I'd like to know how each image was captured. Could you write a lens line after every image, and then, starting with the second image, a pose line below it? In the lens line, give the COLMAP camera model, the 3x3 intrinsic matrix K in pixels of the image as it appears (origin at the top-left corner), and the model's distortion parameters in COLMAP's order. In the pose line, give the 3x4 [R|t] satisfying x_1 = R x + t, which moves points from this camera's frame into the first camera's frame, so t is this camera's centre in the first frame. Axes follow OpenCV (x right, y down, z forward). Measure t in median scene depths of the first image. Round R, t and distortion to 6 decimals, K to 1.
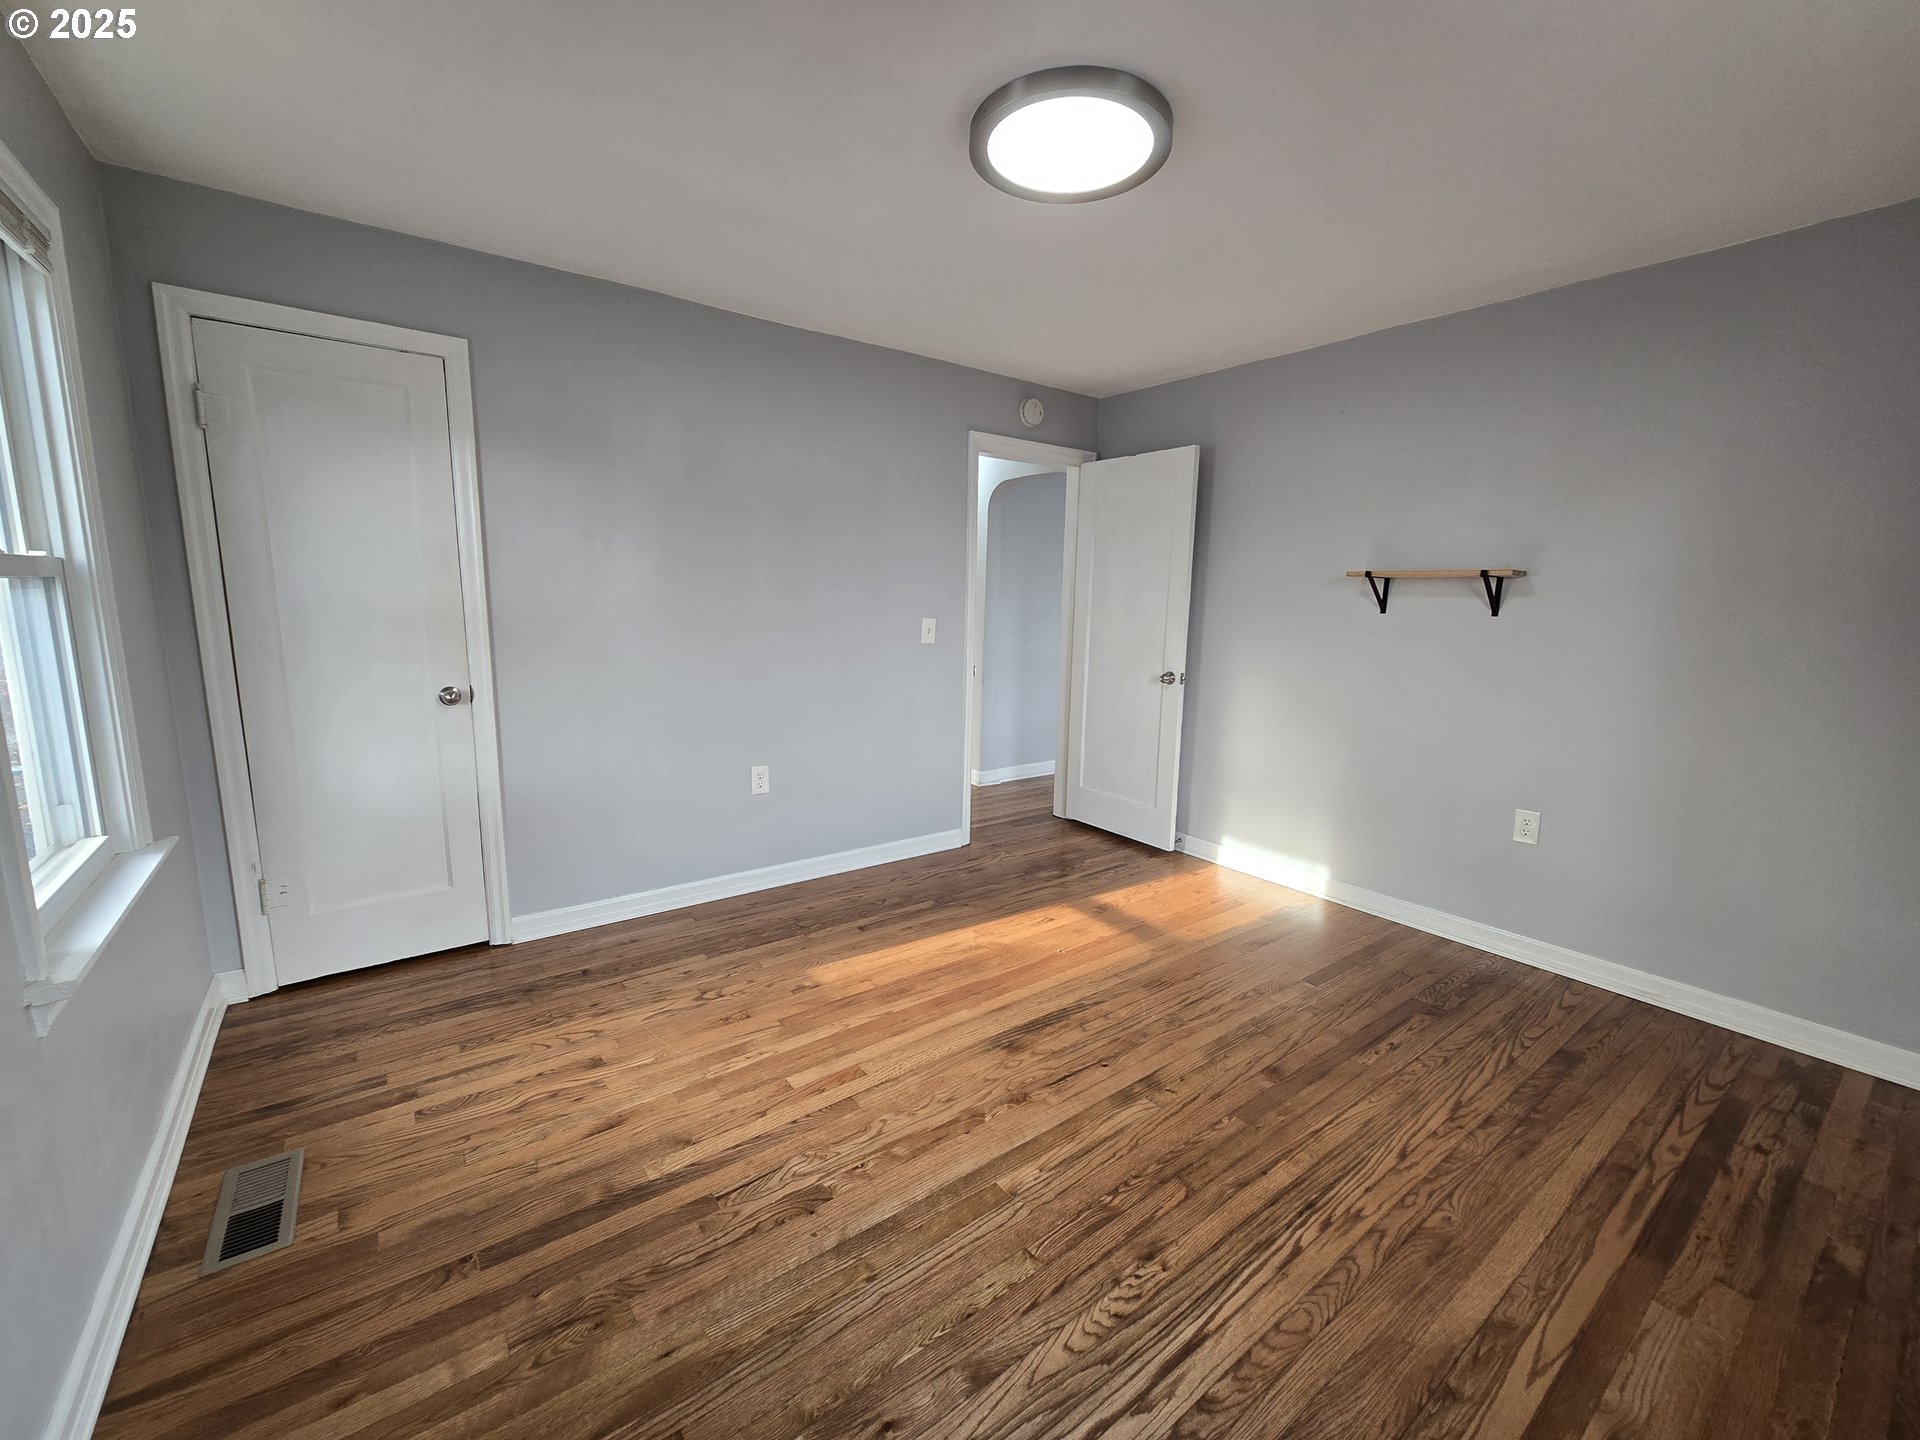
lens RADIAL K [[787.2, 0, 960.0], [0, 787.2, 720.0], [0, 0, 1]] dist [-0.002438, -0.000080]
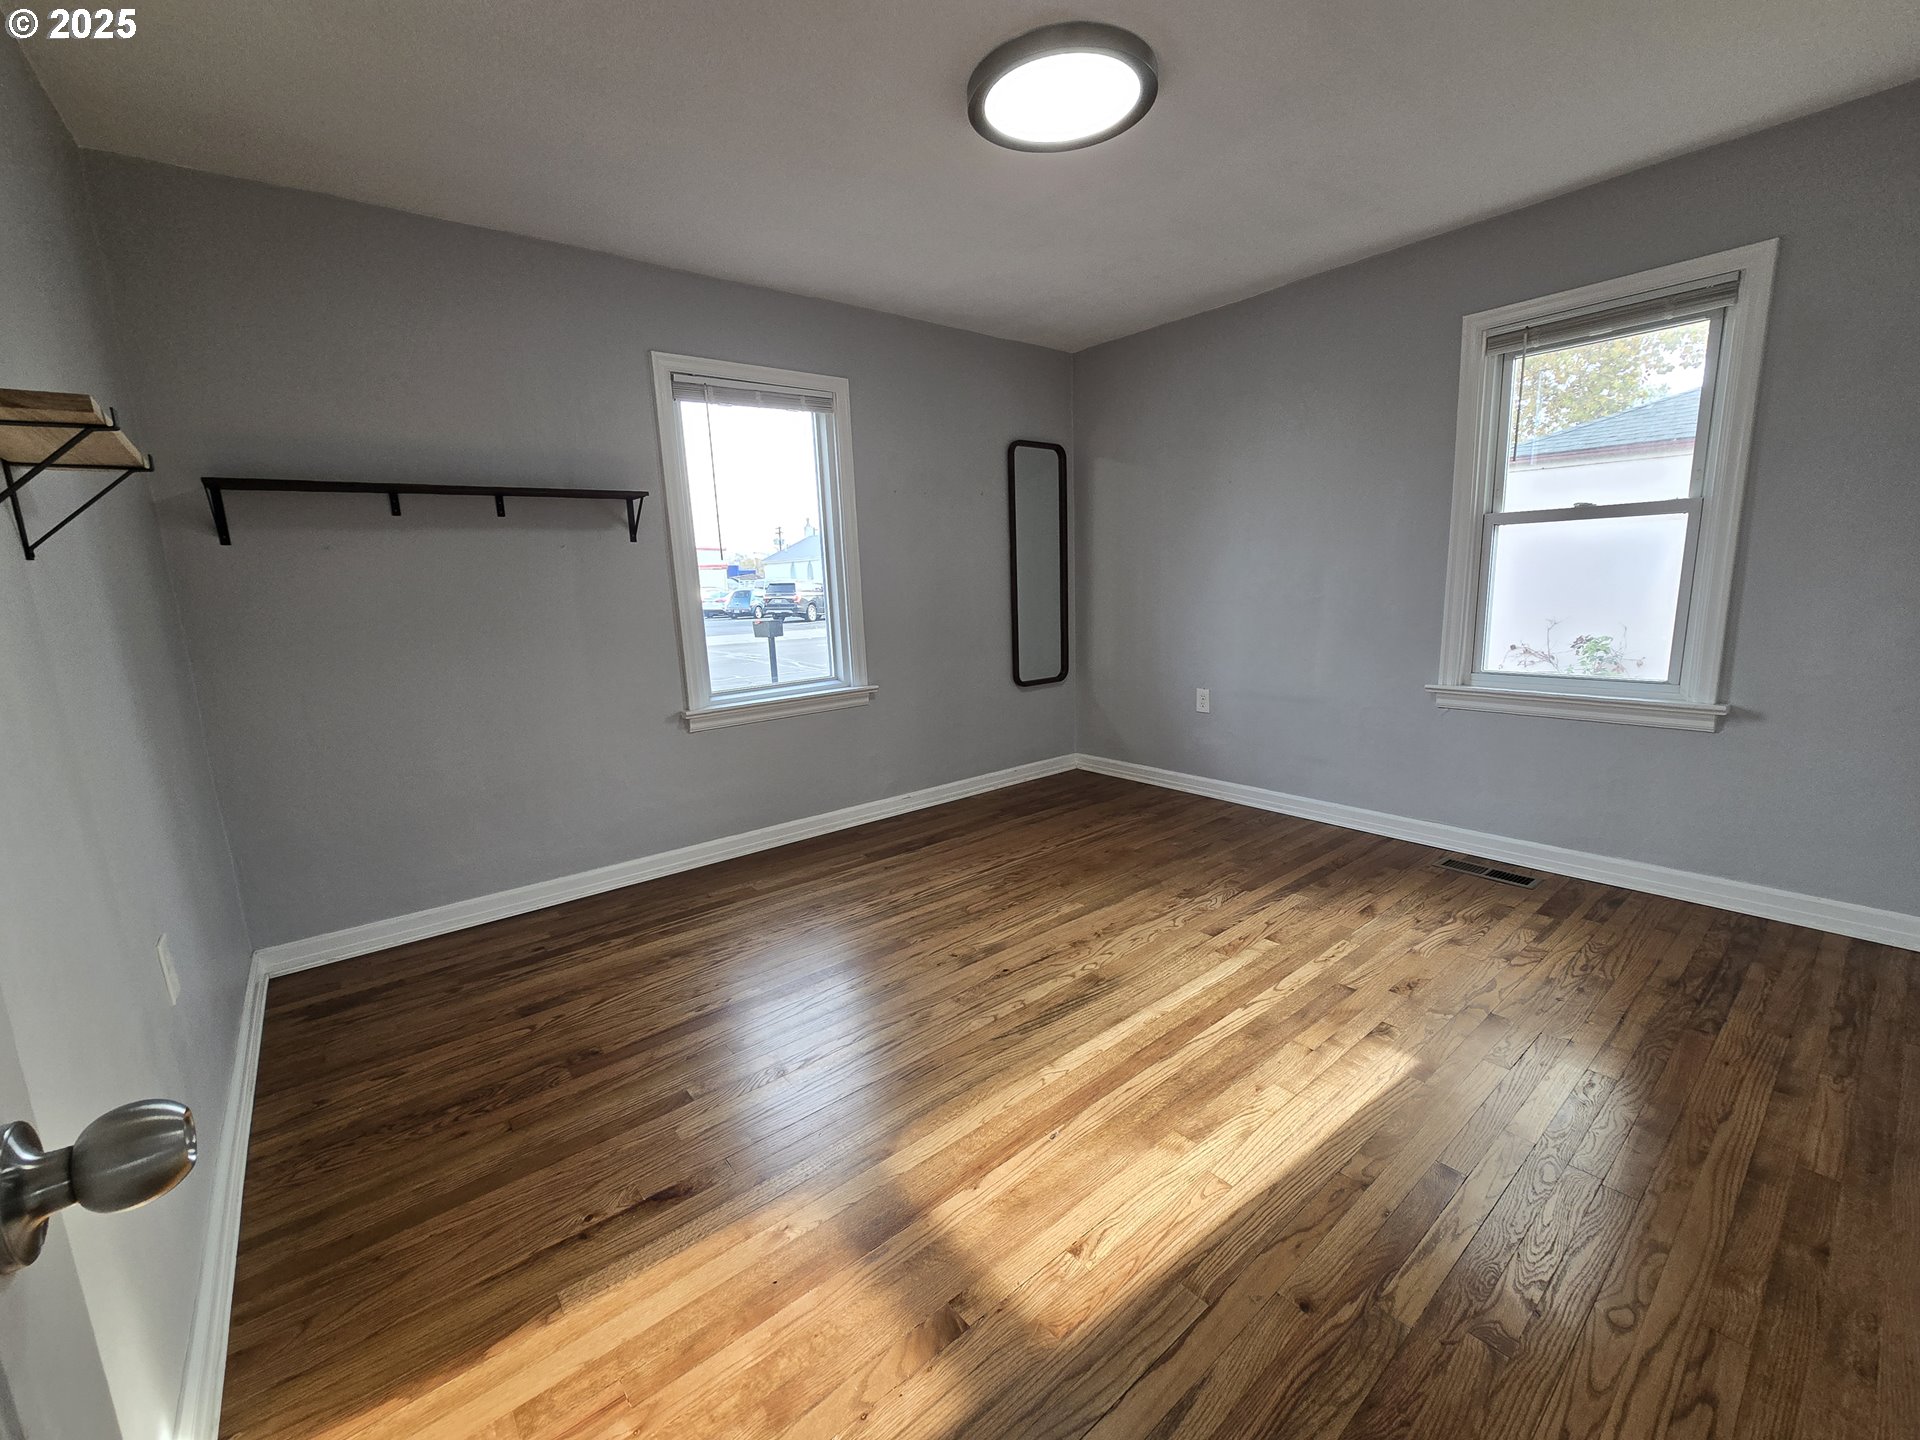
lens RADIAL K [[787.2, 0, 960.0], [0, 787.2, 720.0], [0, 0, 1]] dist [-0.002438, -0.000080]
pose [[-0.999239, 0.022222, -0.032063, 0.284182], [0.010124, 0.941458, 0.336977, -0.258386], [0.037674, 0.336396, -0.940967, 1.970550]]
